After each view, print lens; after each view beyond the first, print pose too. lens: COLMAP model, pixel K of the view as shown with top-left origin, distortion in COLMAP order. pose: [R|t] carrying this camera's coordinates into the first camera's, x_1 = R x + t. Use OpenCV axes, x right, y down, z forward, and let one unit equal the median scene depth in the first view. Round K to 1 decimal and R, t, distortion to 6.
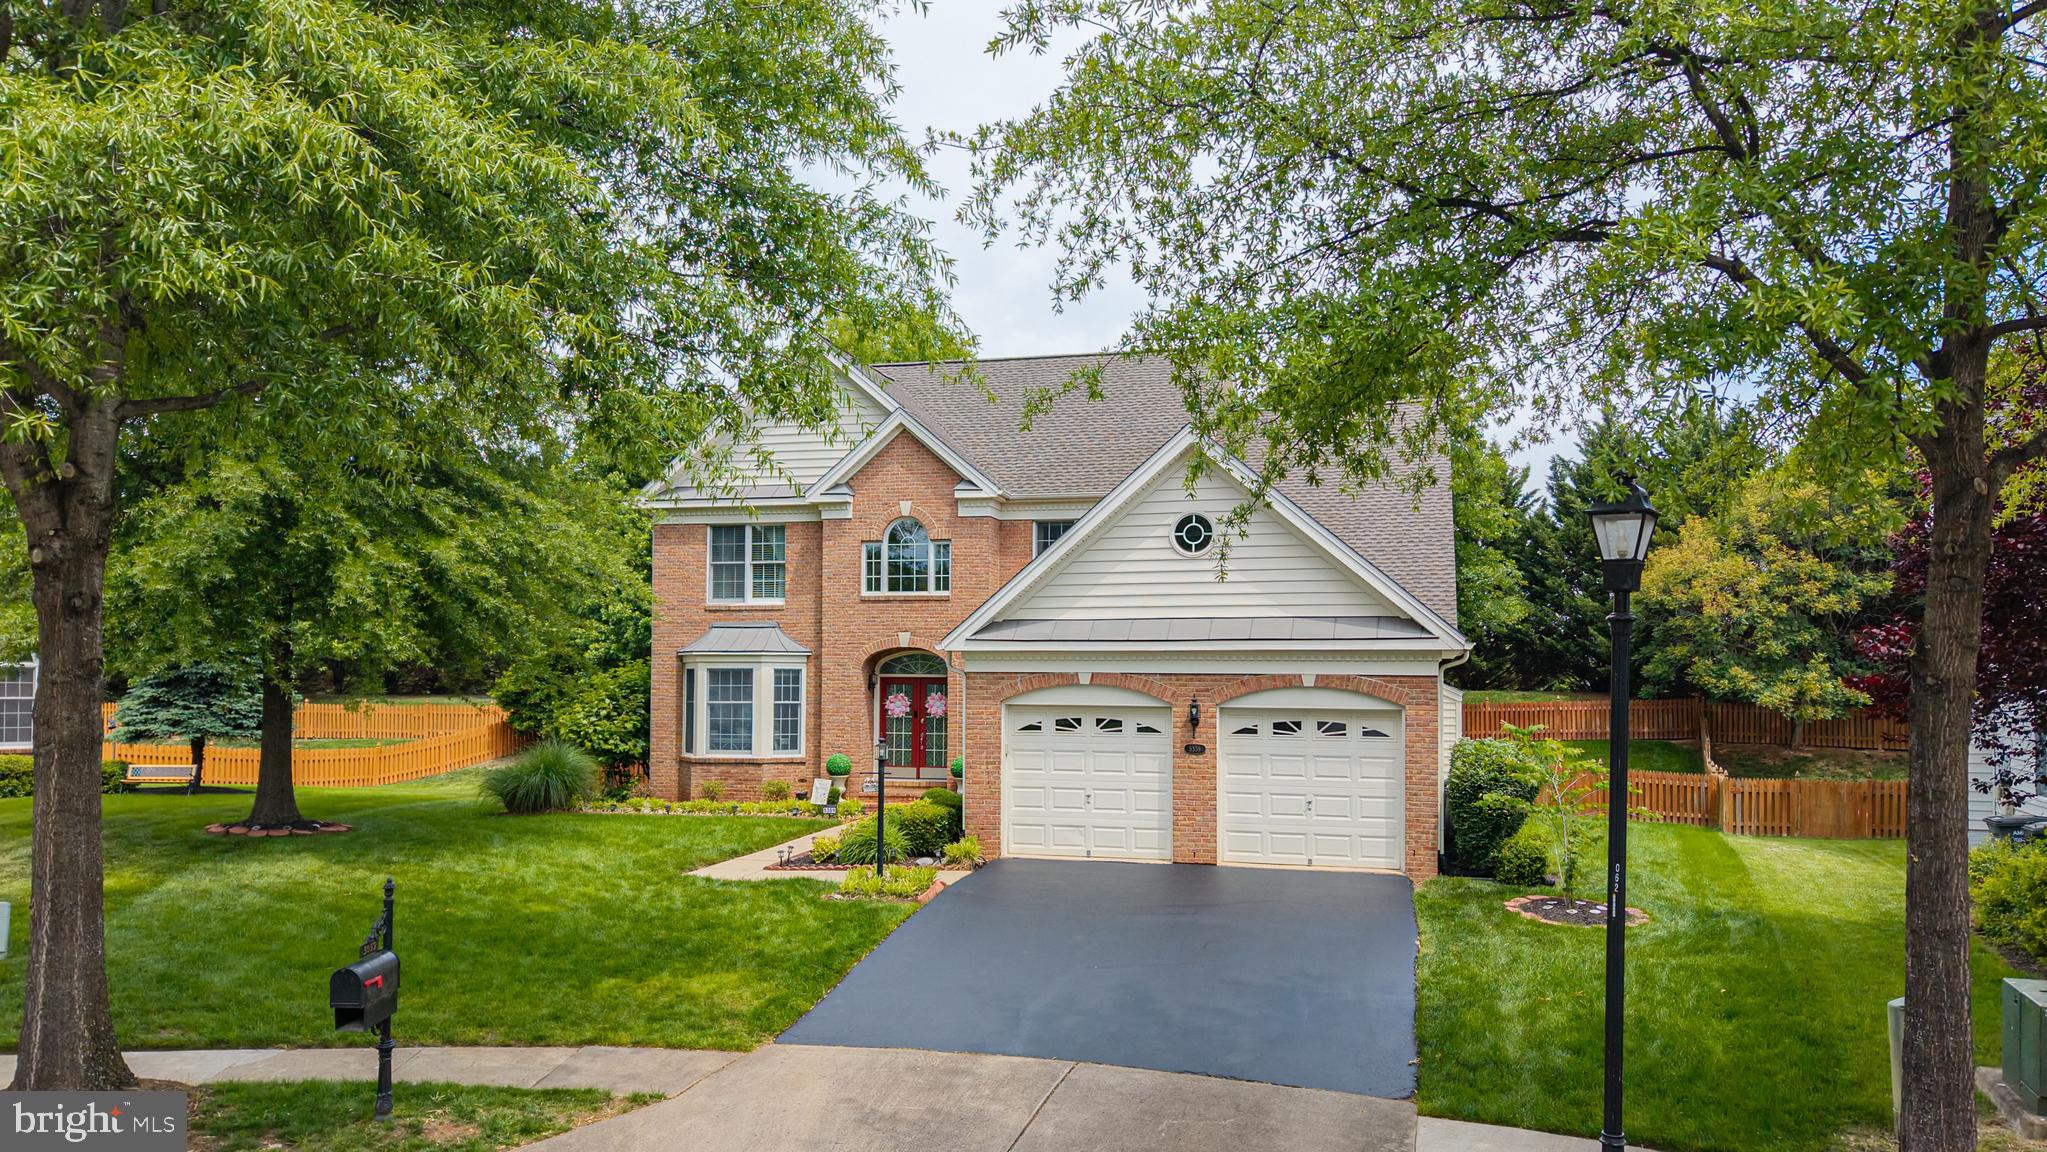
lens RADIAL K [[1391.1, 0, 1088.9], [0, 1391.1, 708.9], [0, 0, 1]] dist [-0.000676, -0.000378]
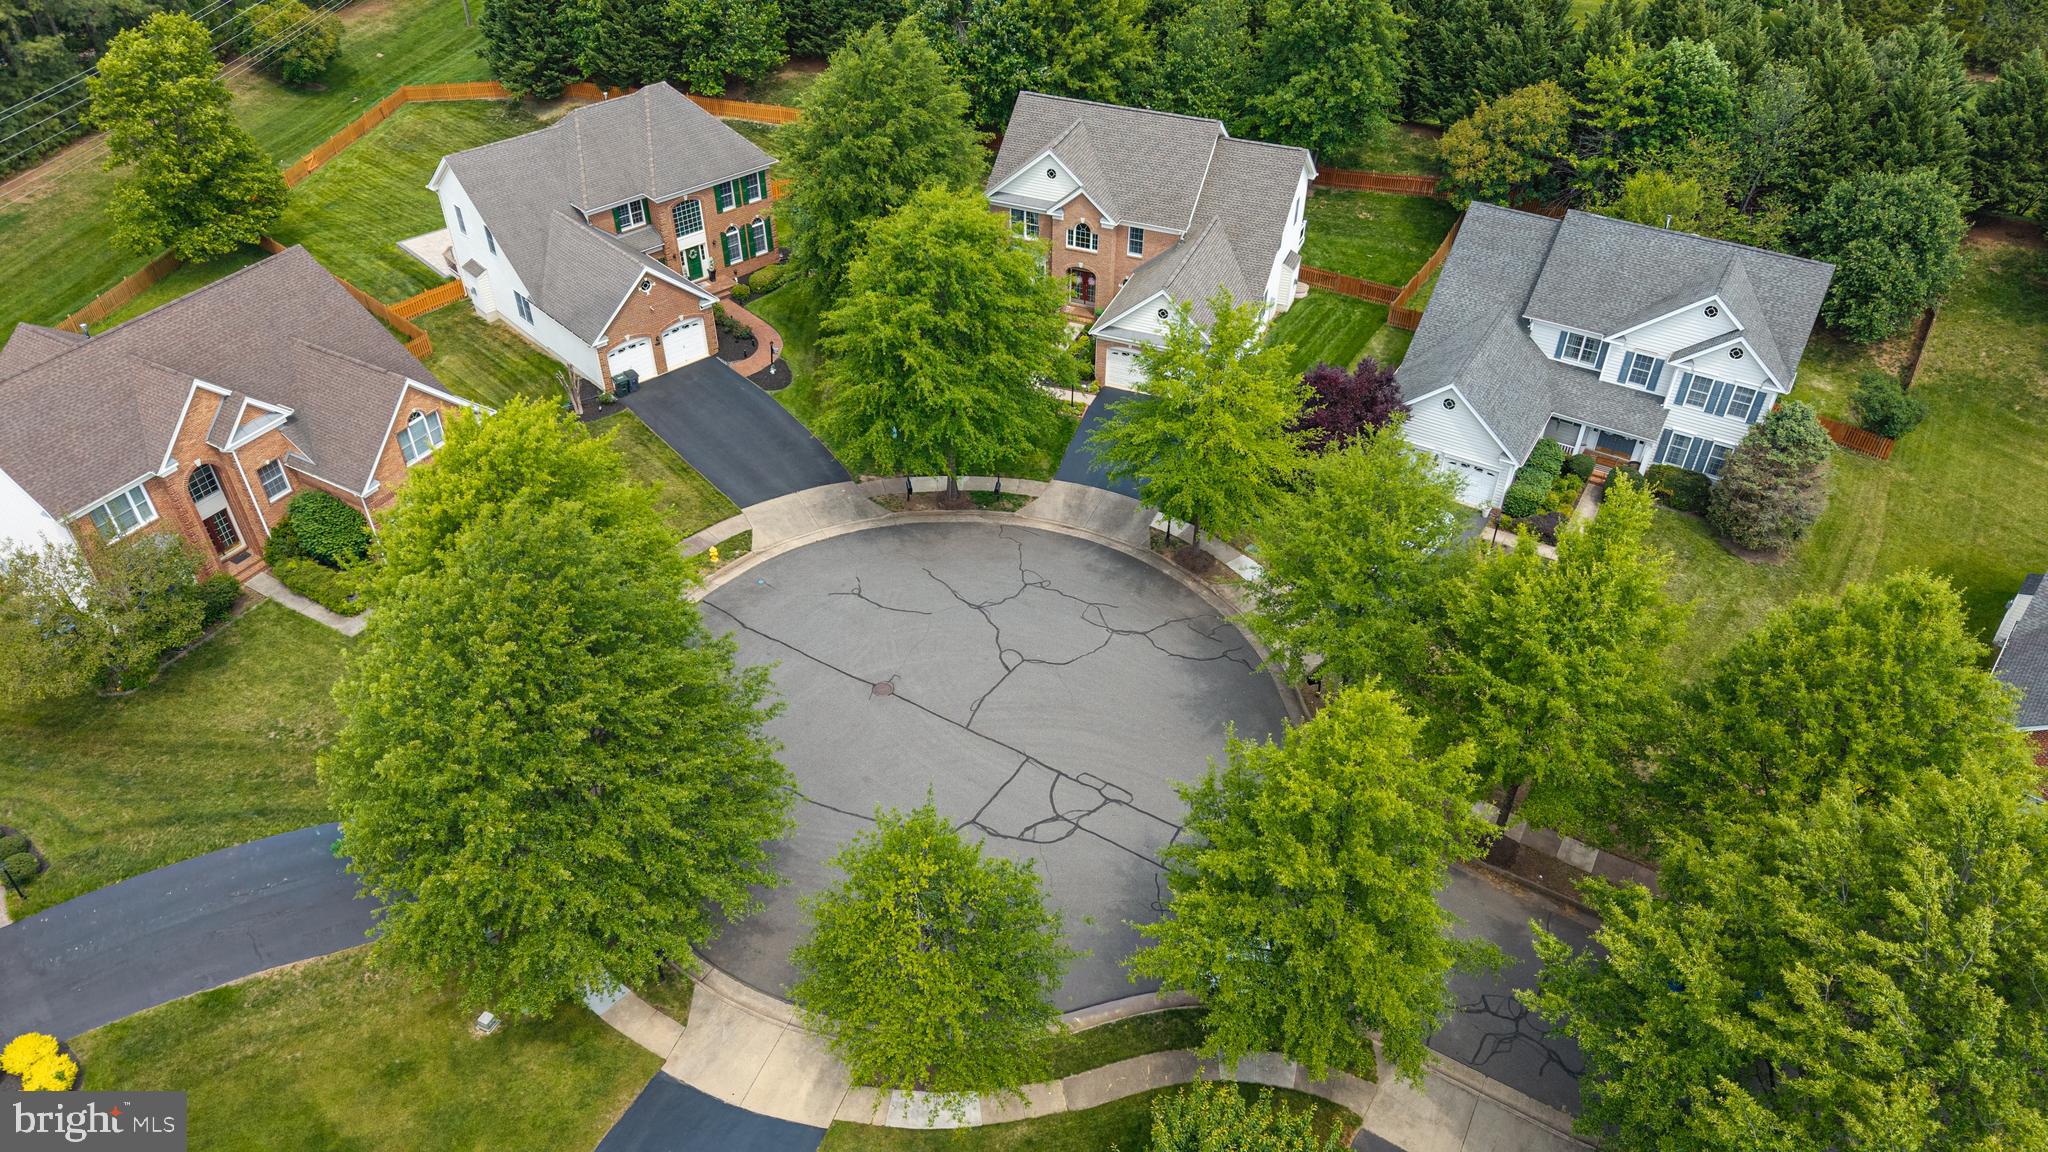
lens RADIAL K [[1385.3, 0, 1038.7], [0, 1385.3, 578.0], [0, 0, 1]] dist [0.045340, -0.049804]
pose [[0.987196, 0.100549, -0.123834, 0.194771], [-0.003427, 0.789507, 0.613732, -1.273214], [0.159478, -0.605449, 0.779742, -1.591367]]
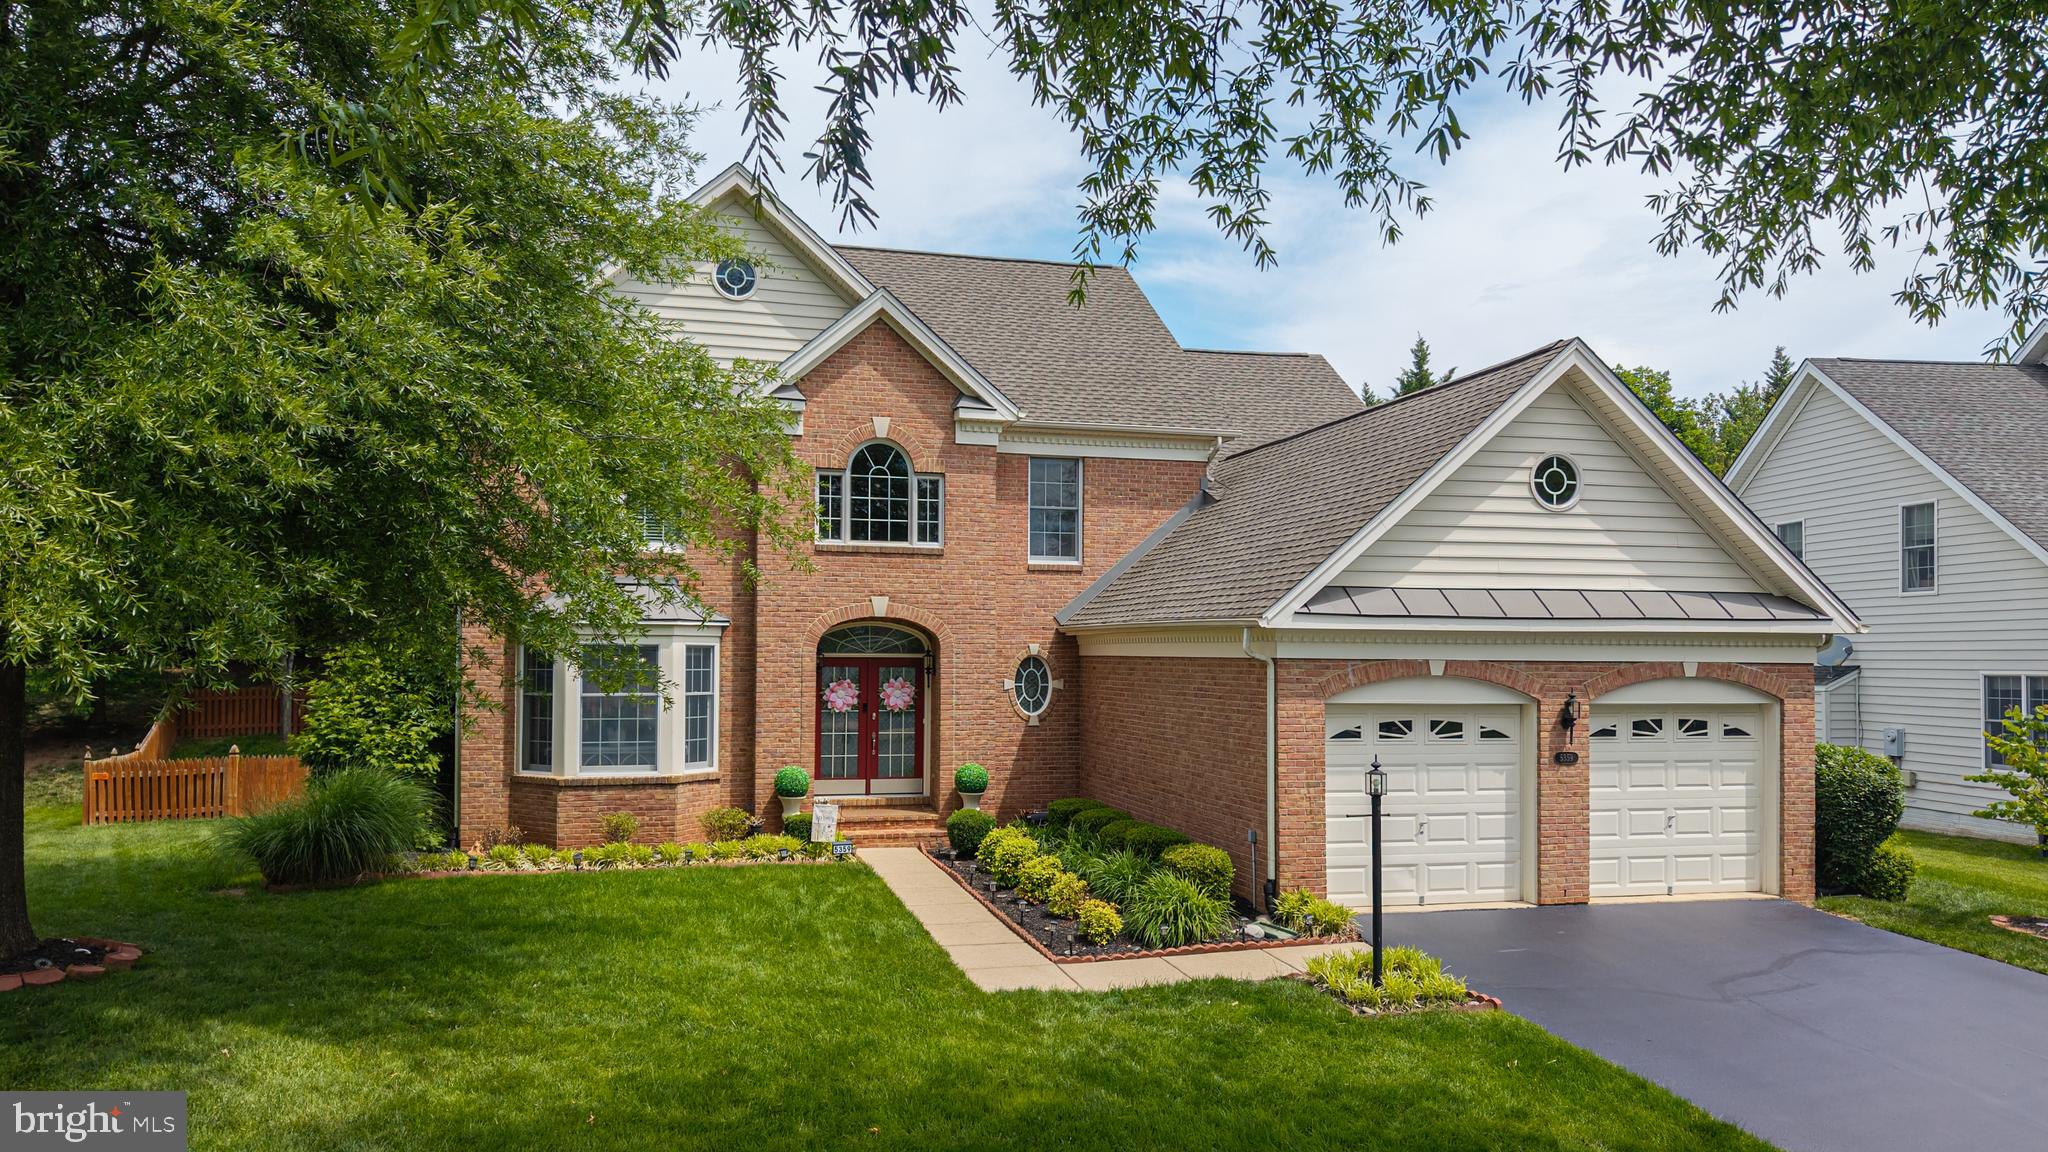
lens RADIAL K [[1301.8, 0, 993.1], [0, 1301.8, 674.7], [0, 0, 1]] dist [0.002945, 0.000057]
pose [[0.889490, -0.008476, 0.456876, -0.392094], [0.006287, 0.999960, 0.006311, -0.017692], [-0.456912, -0.002741, 0.889508, 0.360877]]
